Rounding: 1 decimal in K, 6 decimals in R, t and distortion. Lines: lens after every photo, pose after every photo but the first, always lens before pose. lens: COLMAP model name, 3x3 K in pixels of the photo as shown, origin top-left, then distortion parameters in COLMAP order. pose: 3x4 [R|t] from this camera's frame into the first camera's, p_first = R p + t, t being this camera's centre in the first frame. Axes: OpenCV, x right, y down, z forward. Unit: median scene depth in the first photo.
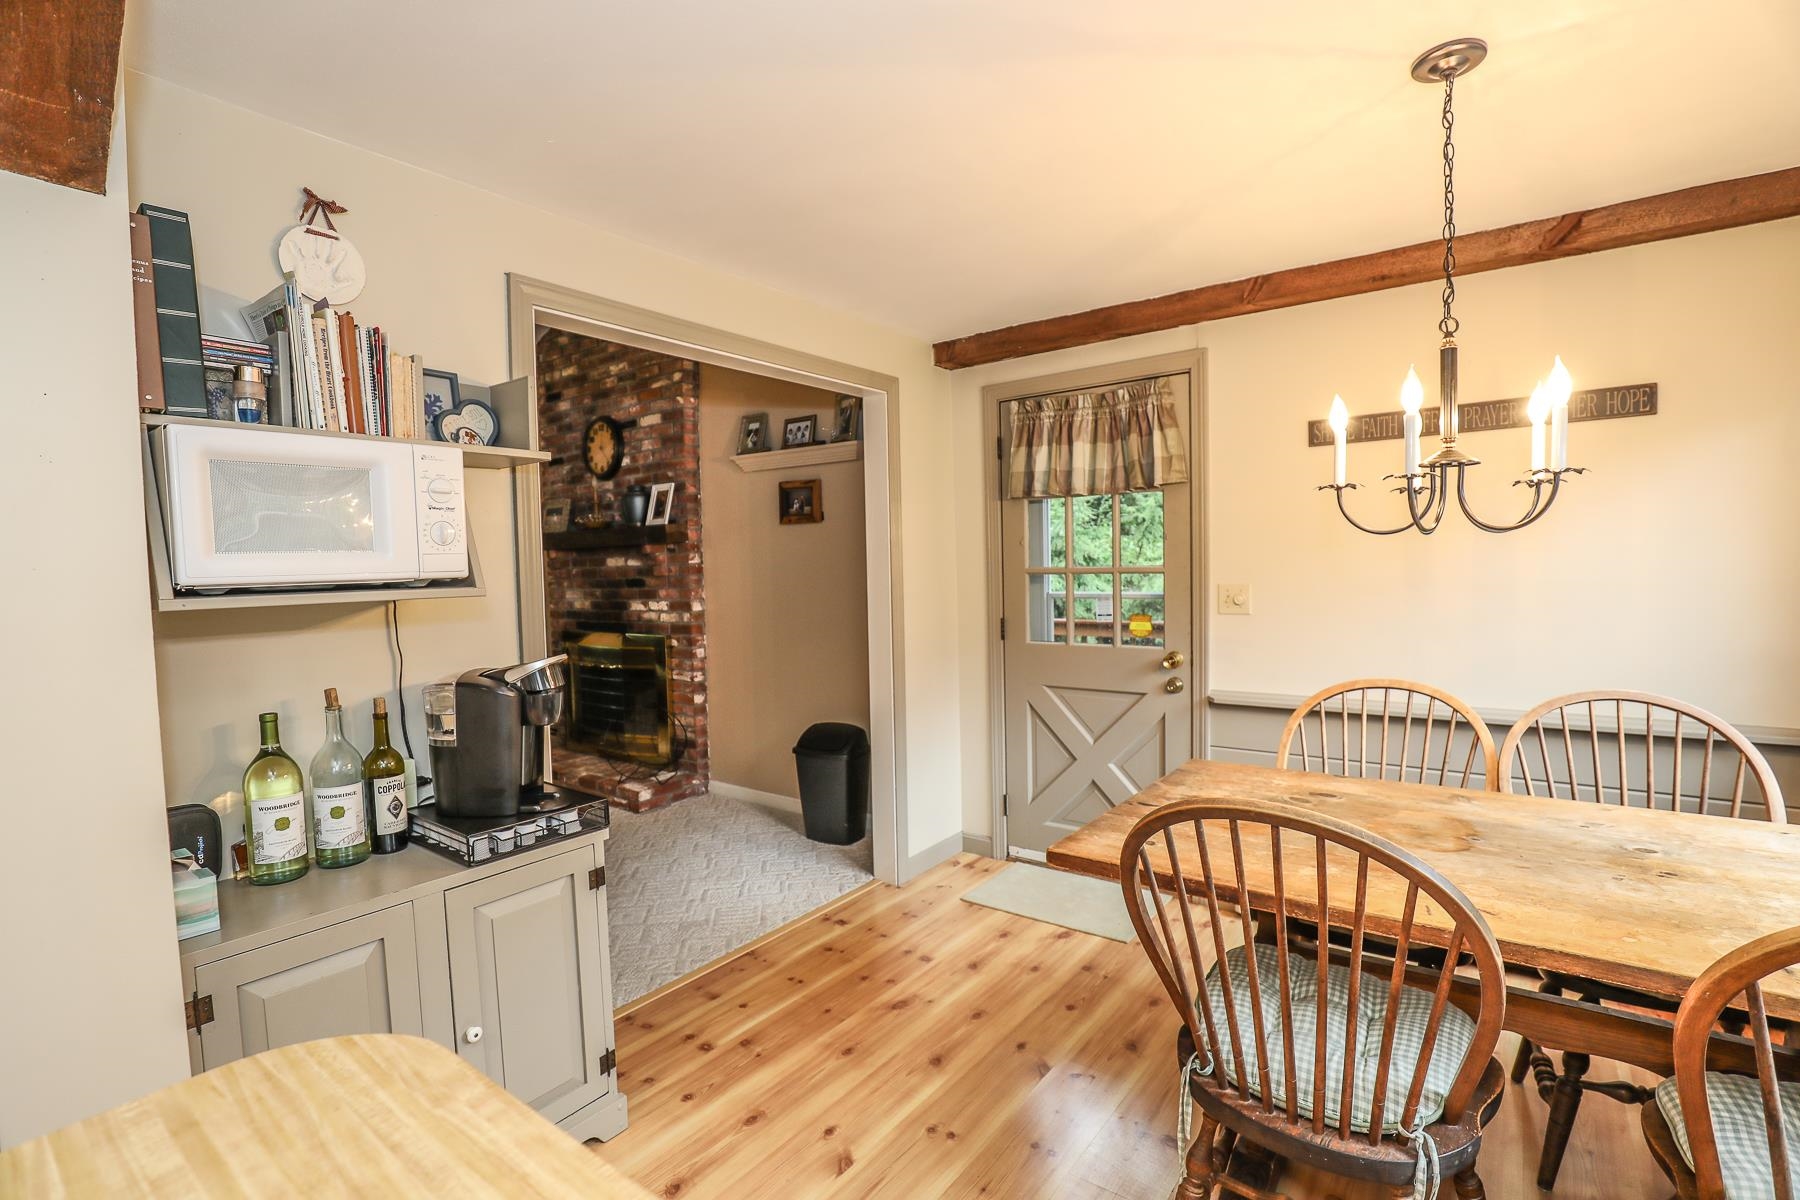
lens RADIAL K [[843.9, 0, 909.4], [0, 843.9, 608.5], [0, 0, 1]] dist [-0.026337, 0.001501]
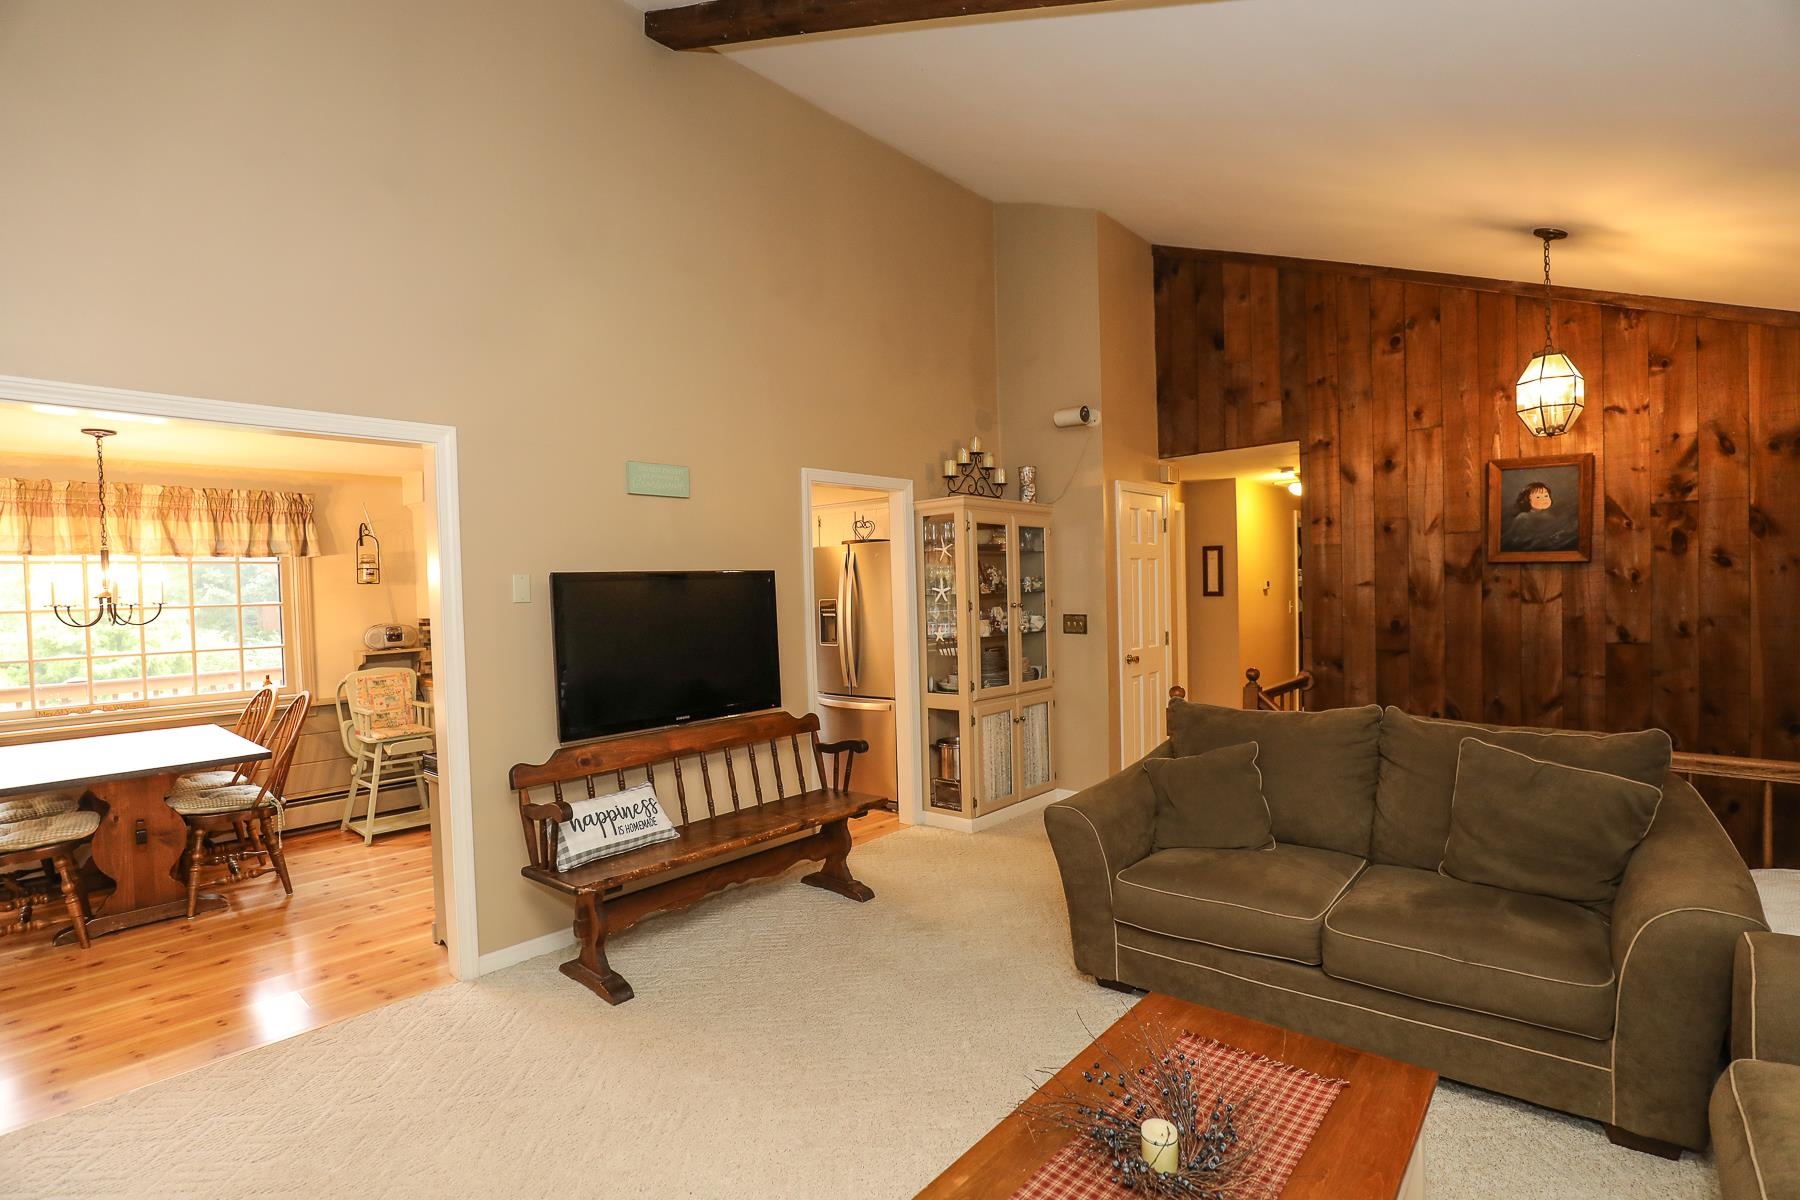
lens RADIAL K [[843.9, 0, 909.4], [0, 843.9, 608.5], [0, 0, 1]] dist [-0.026337, 0.001501]
pose [[-0.995729, 0.045017, 0.080603, -0.960620], [0.050989, 0.995981, 0.073636, -0.103282], [-0.076964, 0.077432, -0.994023, 1.658695]]
